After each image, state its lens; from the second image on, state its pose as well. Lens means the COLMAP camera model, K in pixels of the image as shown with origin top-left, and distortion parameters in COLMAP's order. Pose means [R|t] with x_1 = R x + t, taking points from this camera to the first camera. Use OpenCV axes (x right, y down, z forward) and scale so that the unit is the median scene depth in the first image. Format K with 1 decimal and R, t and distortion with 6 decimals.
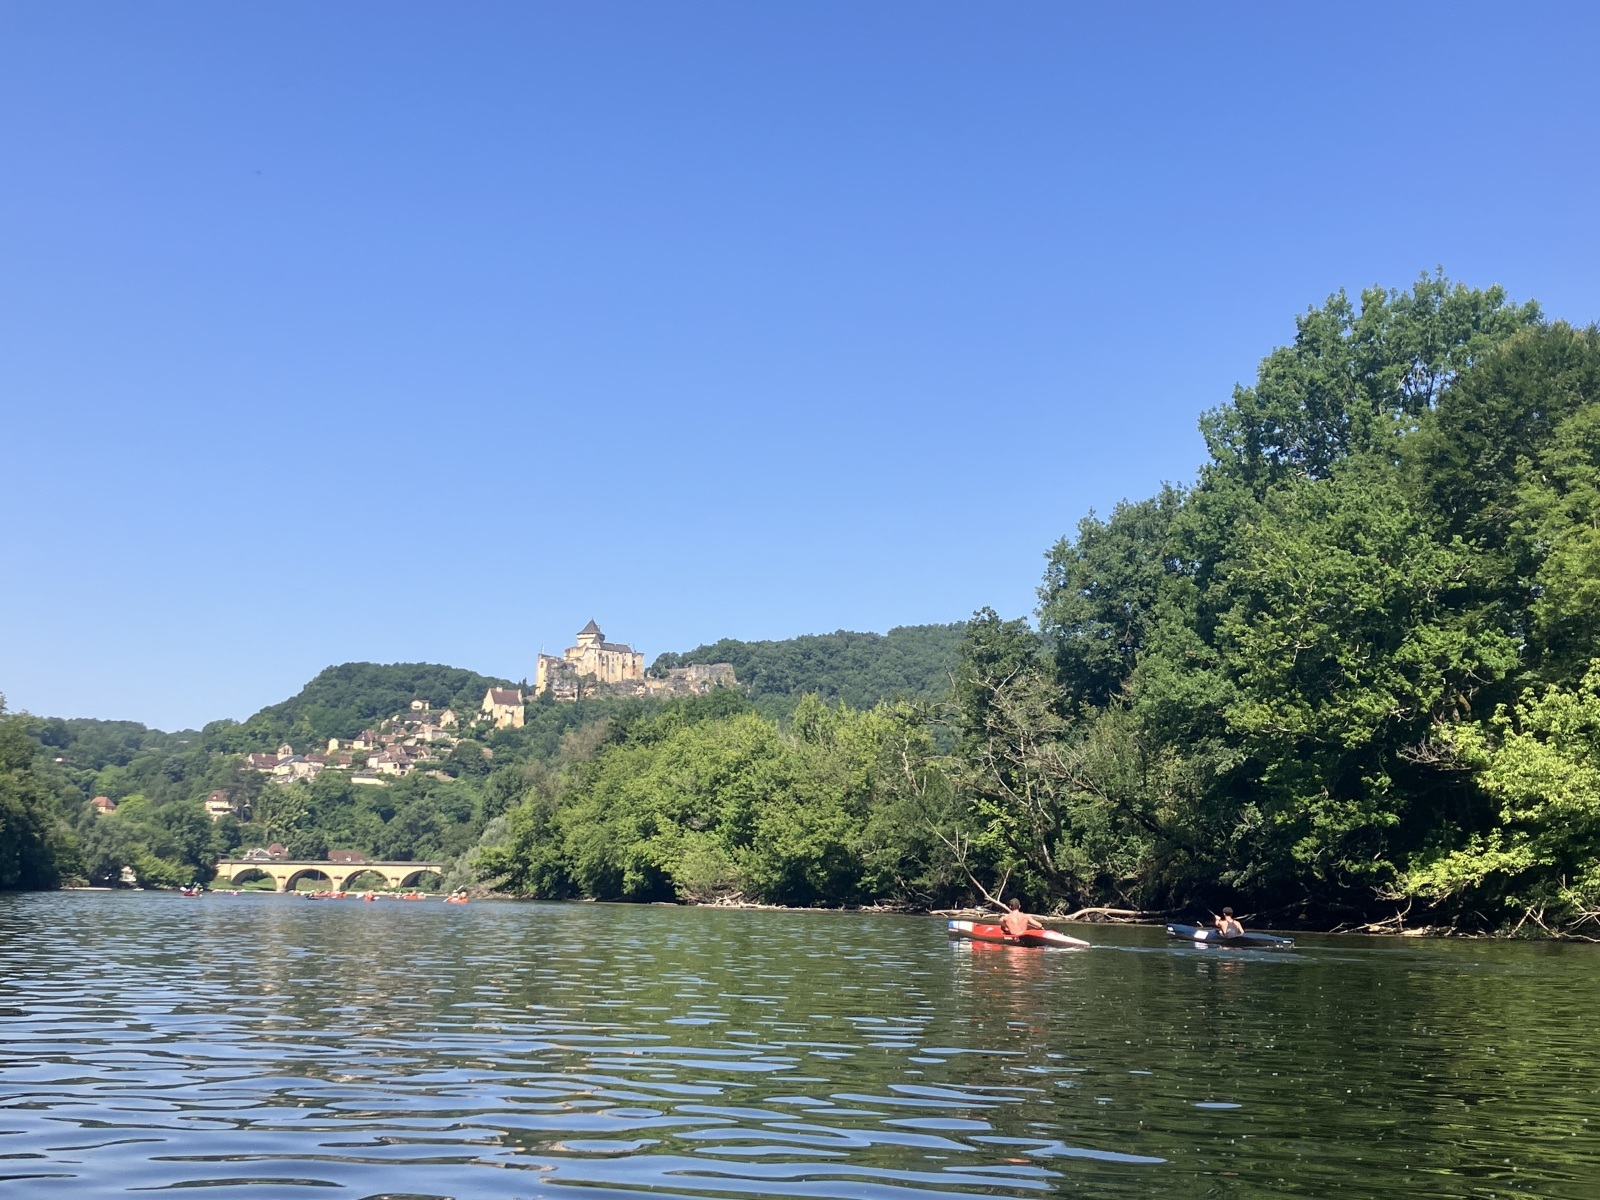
lens RADIAL K [[2040.3, 0, 798.2], [0, 2040.3, 551.0], [0, 0, 1]] dist [0.257108, -1.058925]
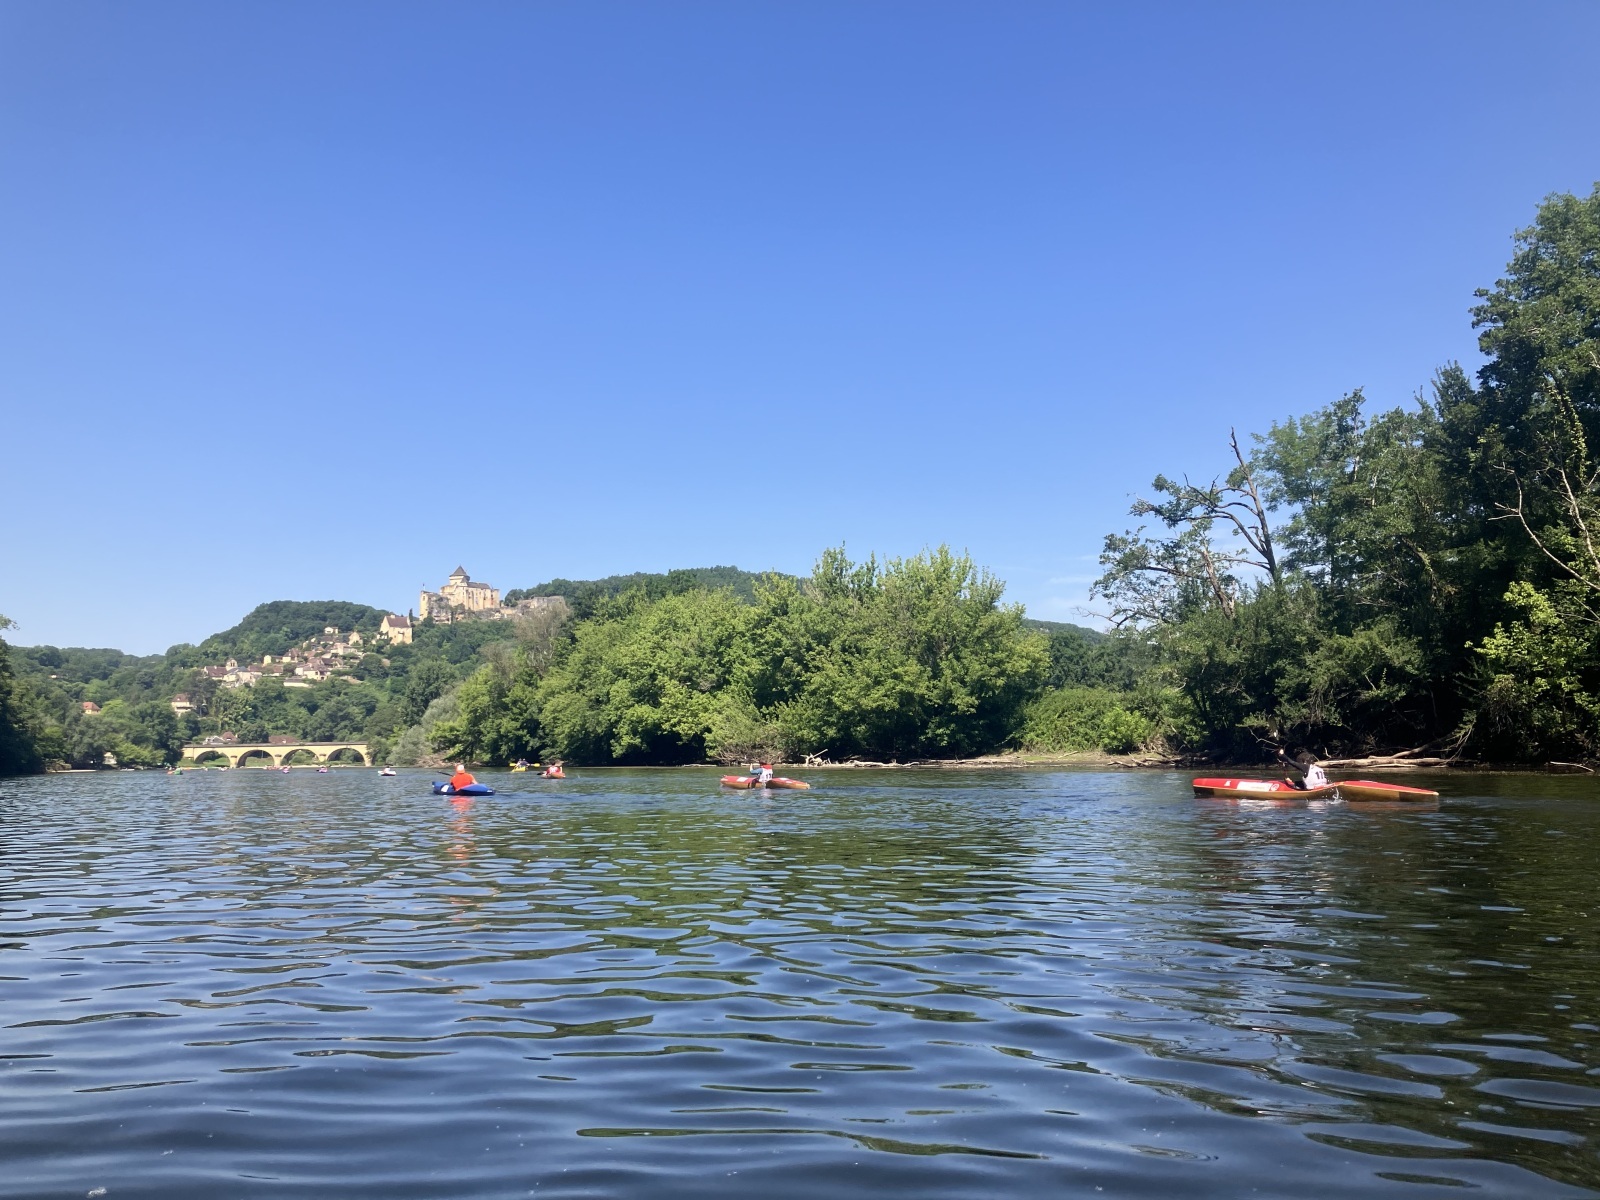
lens RADIAL K [[1290.0, 0, 800.2], [0, 1290.0, 573.0], [0, 0, 1]] dist [-0.007795, -0.015325]
pose [[0.983627, -0.015456, 0.179553, -0.033314], [0.010578, 0.999549, 0.028093, 0.017713], [-0.179906, -0.025733, 0.983347, 0.108672]]
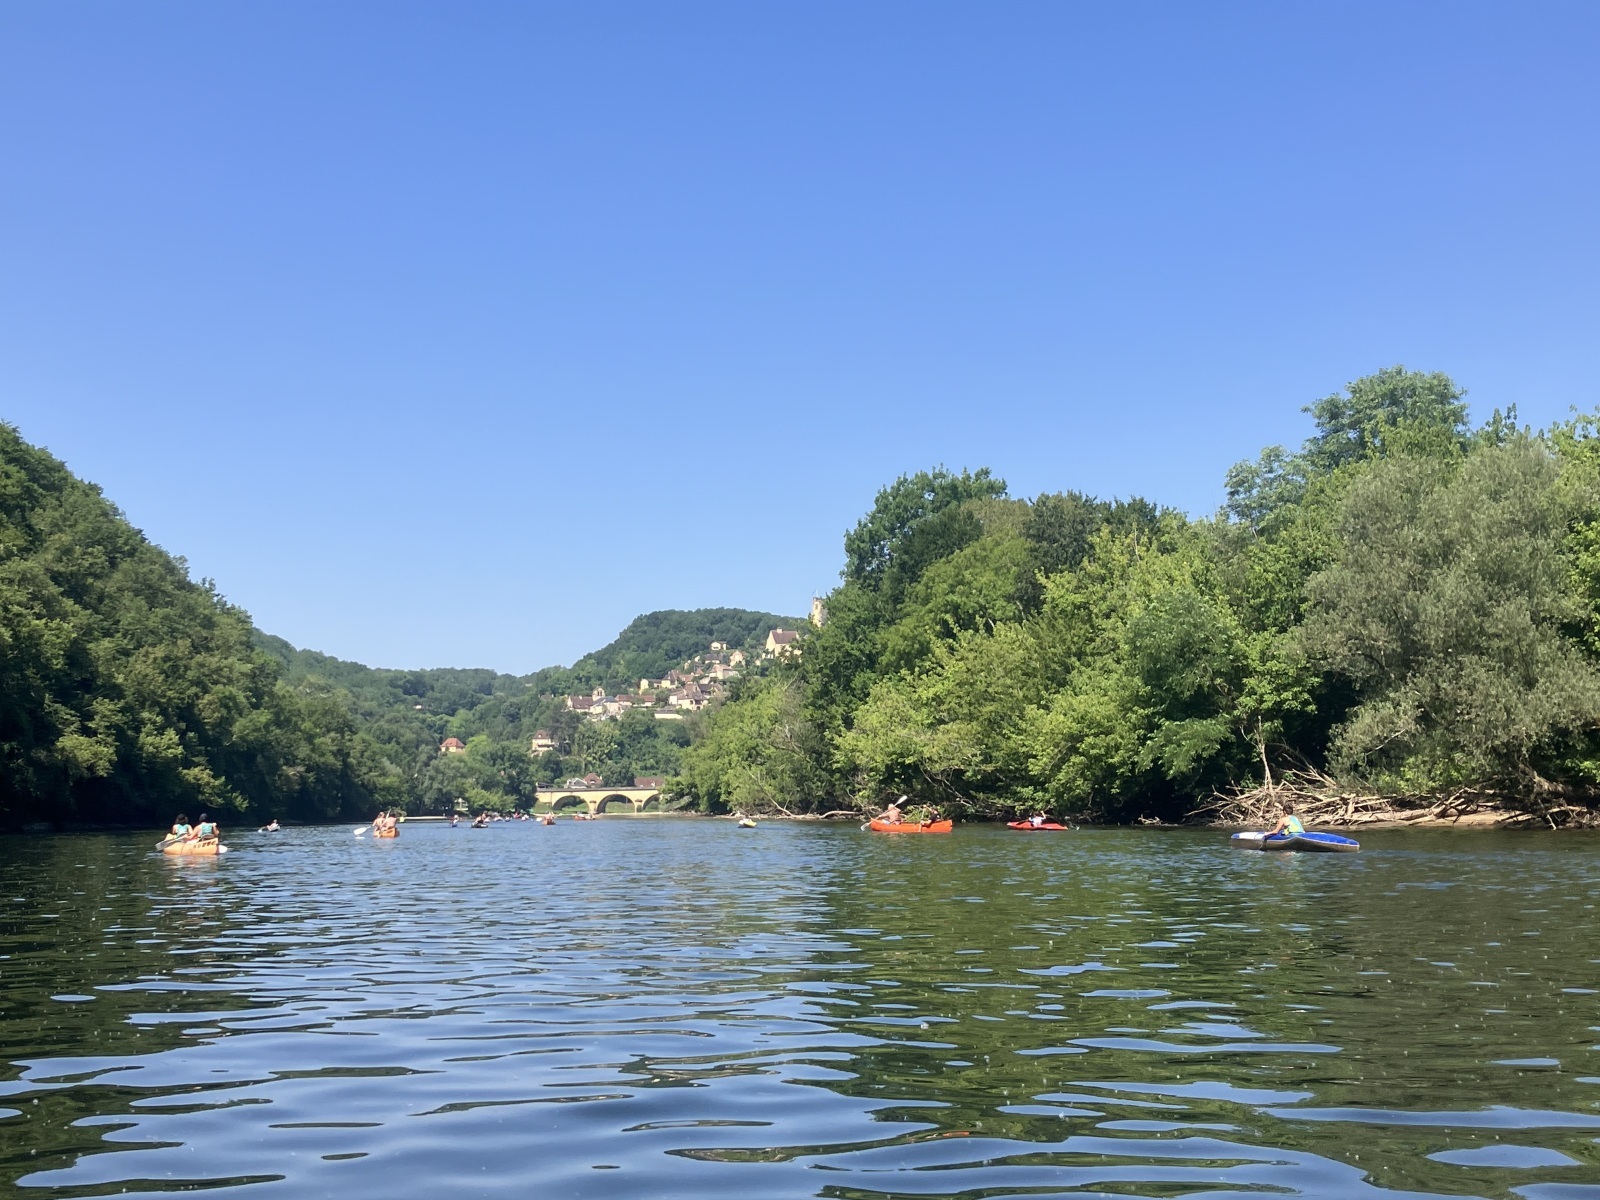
lens RADIAL K [[2062.4, 0, 803.6], [0, 2062.4, 562.7], [0, 0, 1]] dist [0.225851, -0.929562]
pose [[0.983409, -0.054336, -0.173071, 0.068075], [0.062637, 0.997115, 0.042864, -0.018205], [0.170243, -0.052993, 0.983976, -0.114469]]
